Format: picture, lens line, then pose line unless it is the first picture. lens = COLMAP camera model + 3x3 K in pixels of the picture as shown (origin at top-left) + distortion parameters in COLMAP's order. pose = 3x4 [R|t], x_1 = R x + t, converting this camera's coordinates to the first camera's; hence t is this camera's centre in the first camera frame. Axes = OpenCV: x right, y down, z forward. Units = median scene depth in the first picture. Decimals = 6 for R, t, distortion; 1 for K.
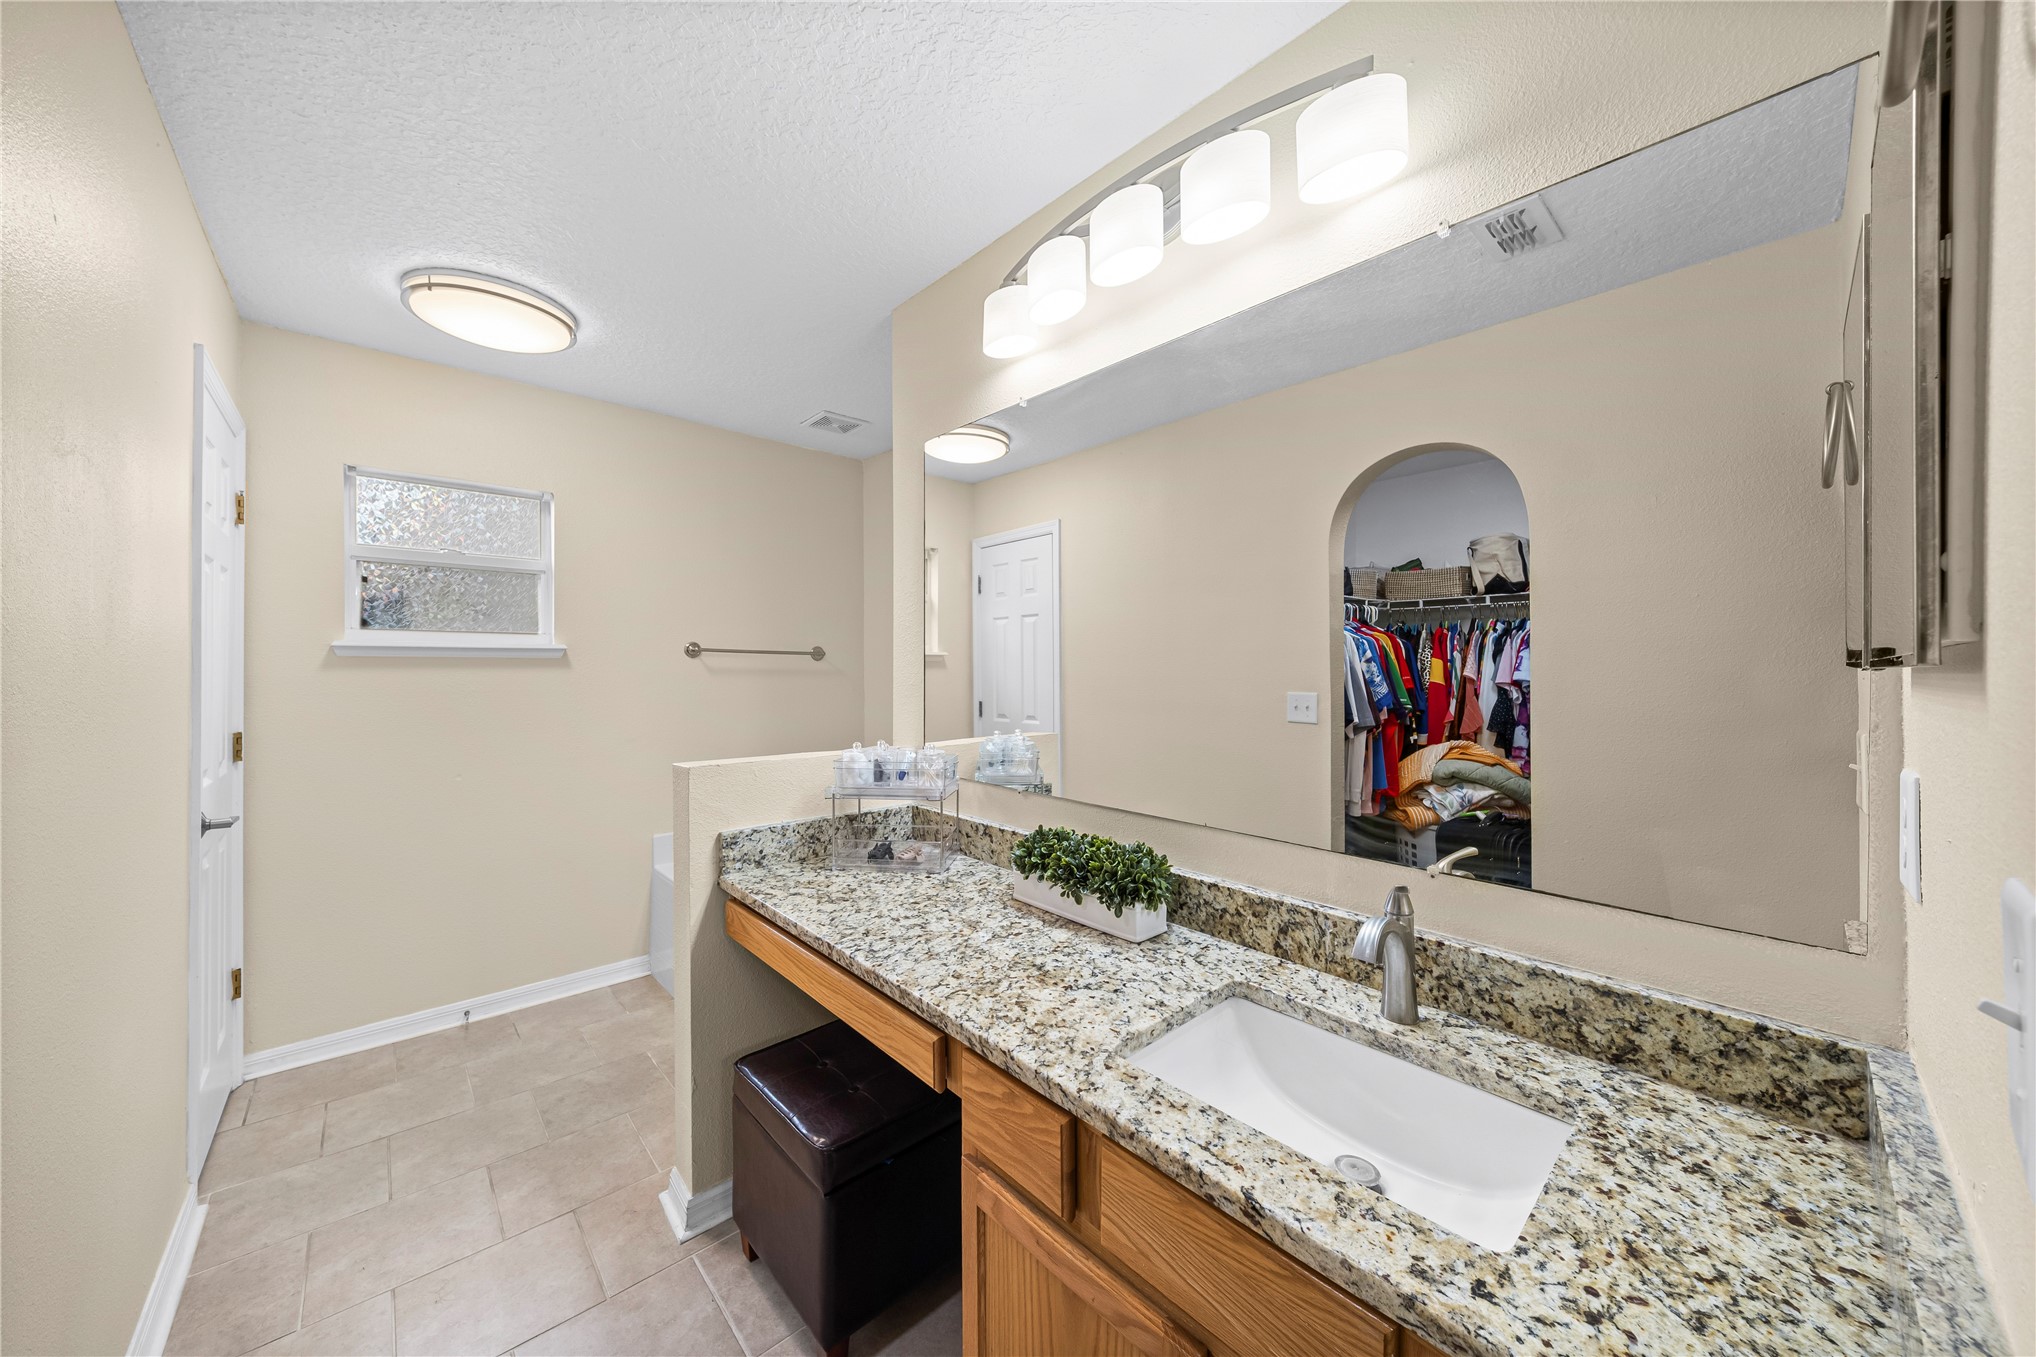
lens RADIAL K [[710.9, 0, 1032.9], [0, 710.9, 676.2], [0, 0, 1]] dist [-0.000211, -0.000031]
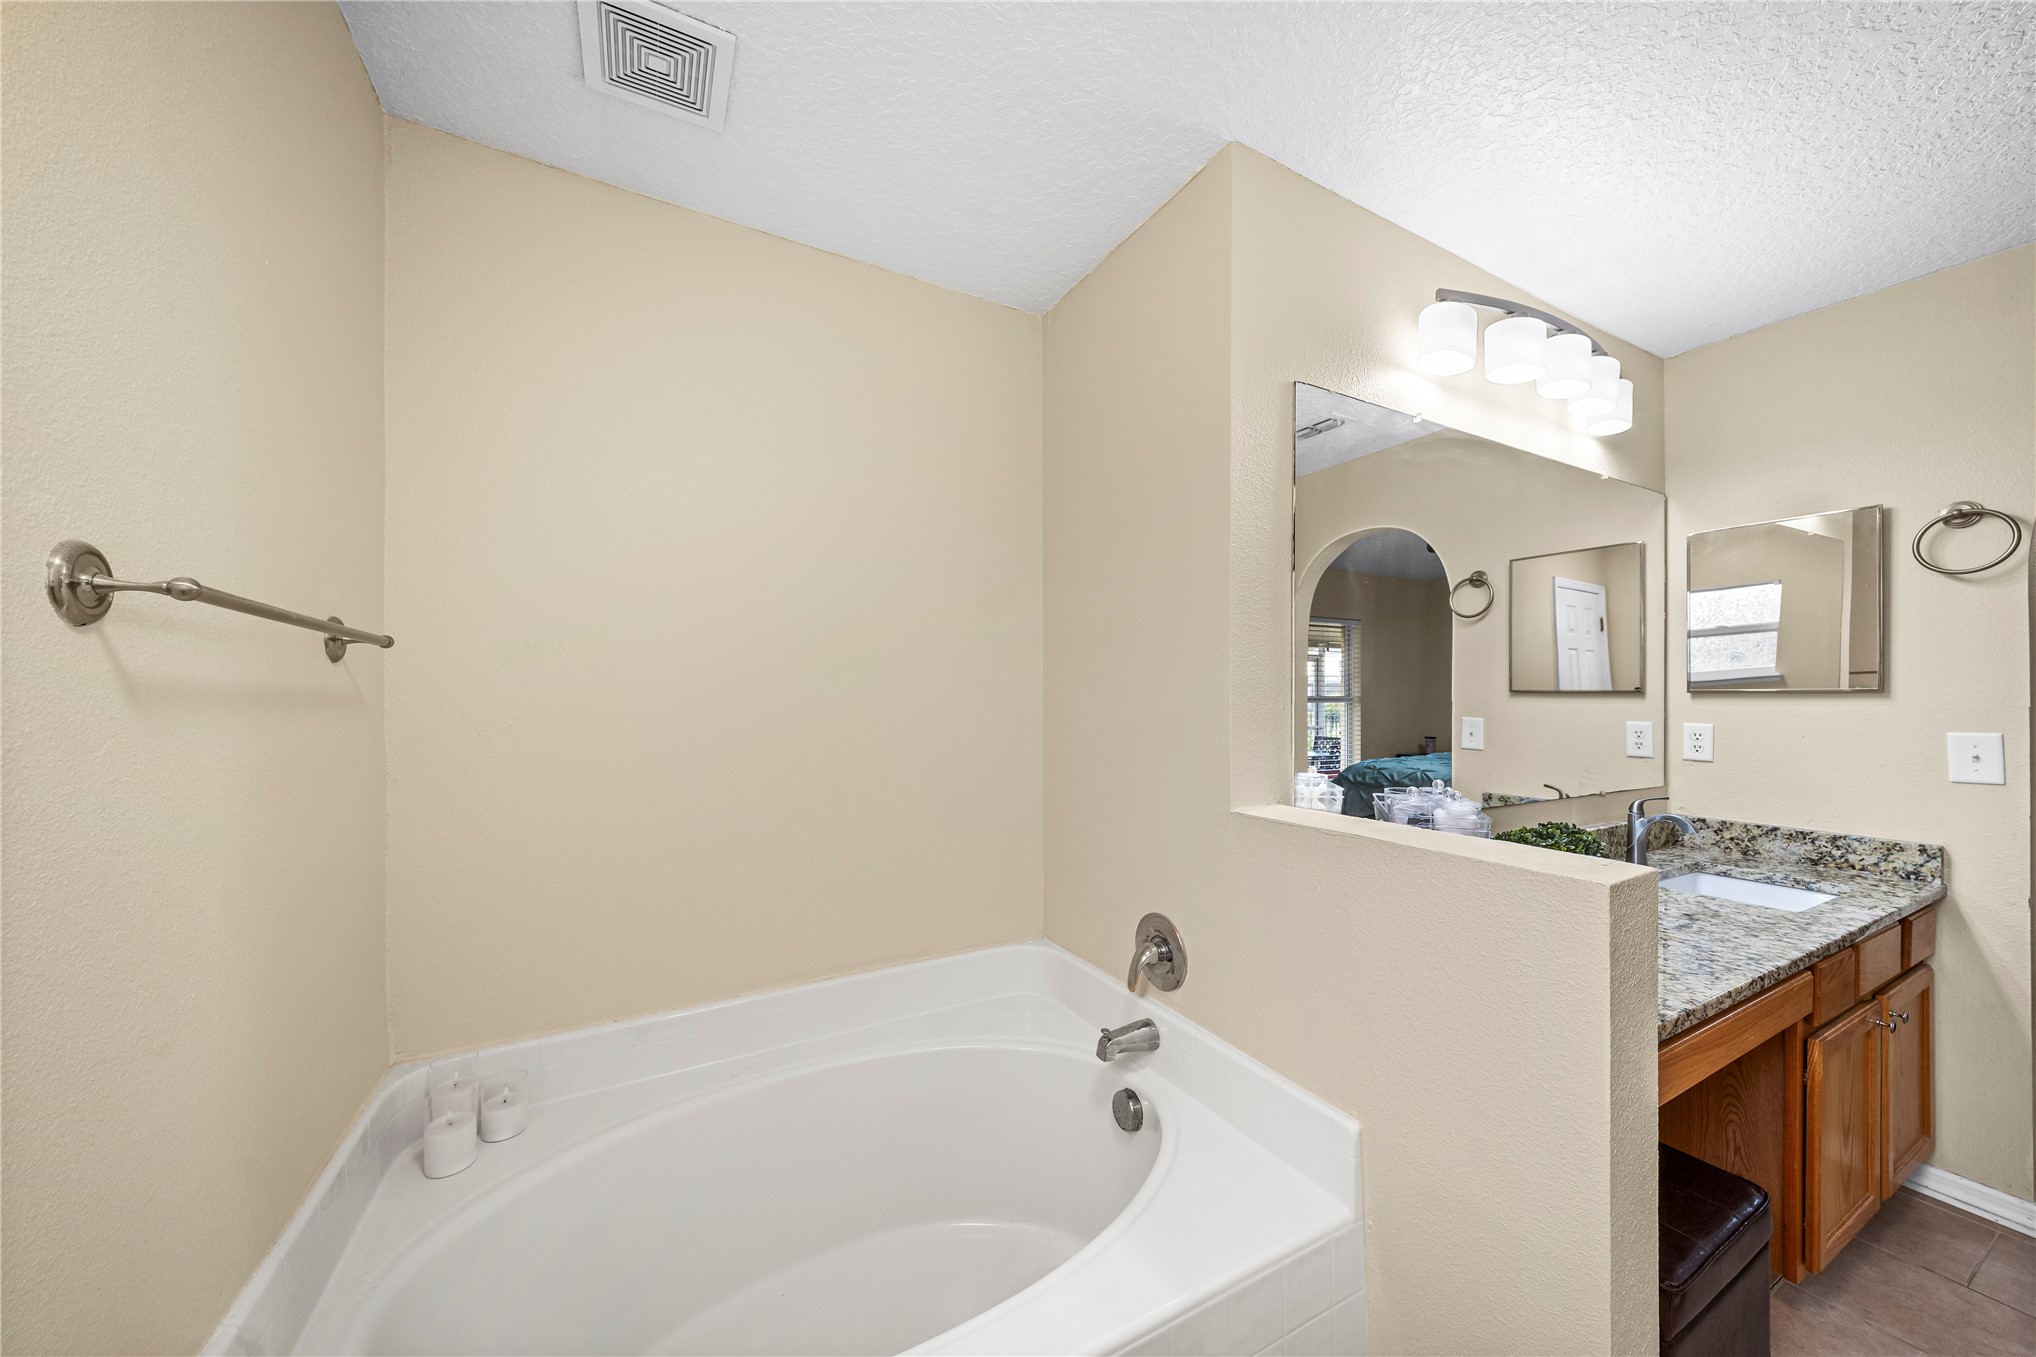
lens RADIAL K [[710.9, 0, 1032.9], [0, 710.9, 676.2], [0, 0, 1]] dist [-0.000211, -0.000031]
pose [[0.248398, 0.008101, 0.968624, -1.499940], [-0.003142, 0.999967, -0.007557, -0.026991], [-0.968653, -0.001166, 0.248415, 1.741967]]
